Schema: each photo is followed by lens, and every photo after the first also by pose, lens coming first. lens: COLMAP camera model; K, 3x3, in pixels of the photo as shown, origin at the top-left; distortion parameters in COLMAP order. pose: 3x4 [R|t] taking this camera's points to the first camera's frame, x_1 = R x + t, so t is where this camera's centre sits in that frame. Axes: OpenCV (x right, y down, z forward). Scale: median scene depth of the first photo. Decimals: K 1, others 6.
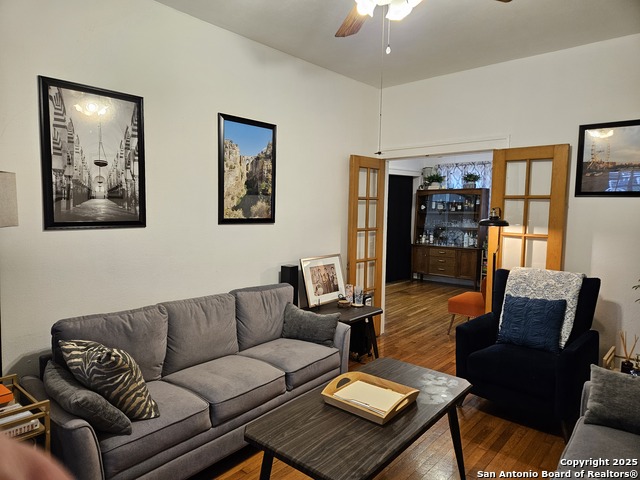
lens RADIAL K [[419.9, 0, 317.7], [0, 419.9, 241.7], [0, 0, 1]] dist [0.043104, -0.025681]
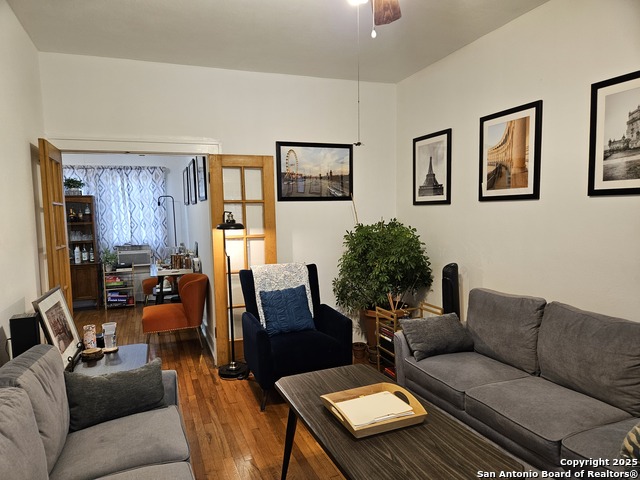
lens RADIAL K [[419.9, 0, 304.5], [0, 419.9, 246.5], [0, 0, 1]] dist [0.043104, -0.025681]
pose [[0.466173, -0.091085, 0.879992, -0.398279], [0.107579, 0.993141, 0.045807, -0.023741], [-0.878129, 0.073314, 0.472774, 0.367884]]
